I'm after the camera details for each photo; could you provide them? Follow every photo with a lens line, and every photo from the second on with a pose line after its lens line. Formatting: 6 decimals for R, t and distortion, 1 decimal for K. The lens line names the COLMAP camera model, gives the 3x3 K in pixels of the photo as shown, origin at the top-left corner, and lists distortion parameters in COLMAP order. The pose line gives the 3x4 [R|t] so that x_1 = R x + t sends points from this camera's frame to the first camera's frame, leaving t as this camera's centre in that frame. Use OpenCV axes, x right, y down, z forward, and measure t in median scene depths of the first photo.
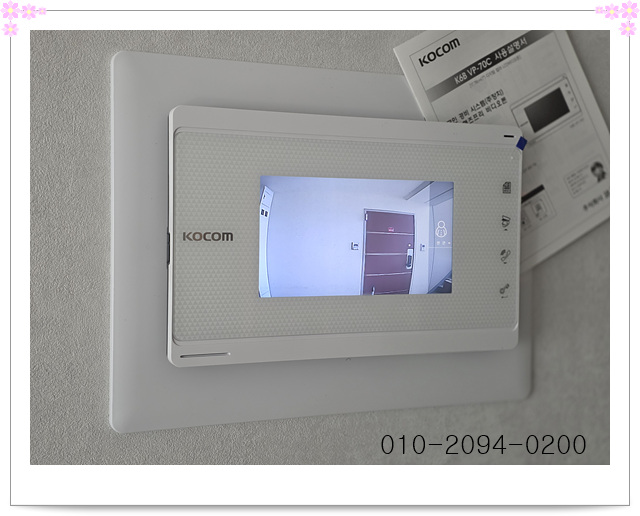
lens RADIAL K [[791.0, 0, 318.4], [0, 791.0, 253.1], [0, 0, 1]] dist [0.060335, 0.000000]
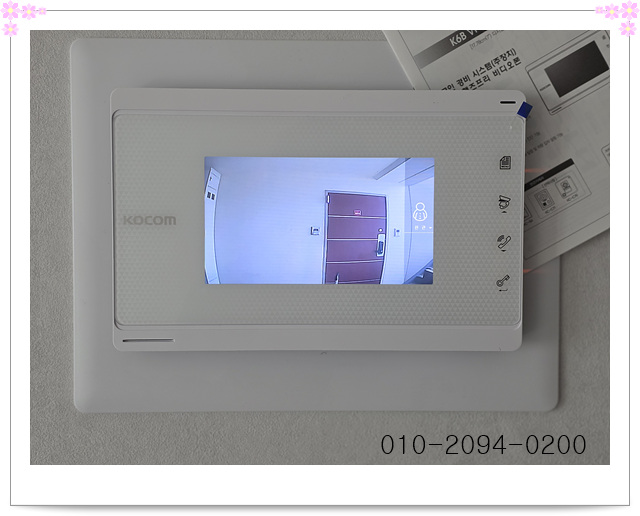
lens RADIAL K [[791.0, 0, 320.6], [0, 791.0, 263.0], [0, 0, 1]] dist [0.060335, 0.000000]
pose [[0.939391, 0.010810, -0.342677, 0.350747], [-0.005267, 0.999840, 0.017104, 0.012277], [0.342807, -0.014263, 0.939298, 0.127374]]
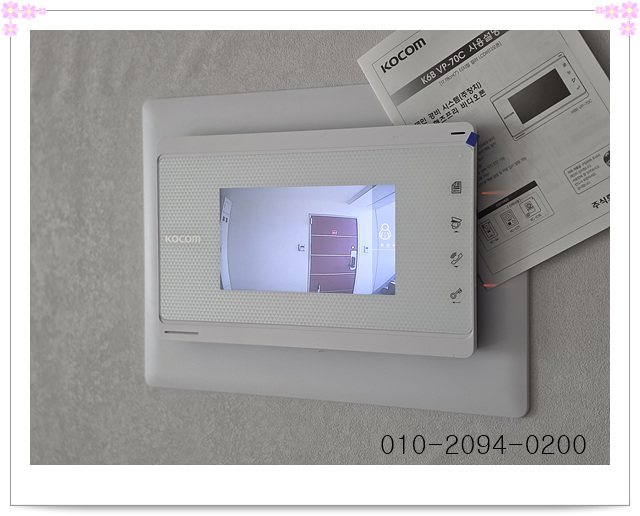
lens RADIAL K [[791.0, 0, 321.8], [0, 791.0, 256.3], [0, 0, 1]] dist [0.060335, 0.000000]
pose [[0.724737, 0.013440, -0.688895, 0.787279], [-0.014364, 0.999887, 0.004396, -0.001892], [0.688876, 0.006709, 0.724848, 0.206394]]
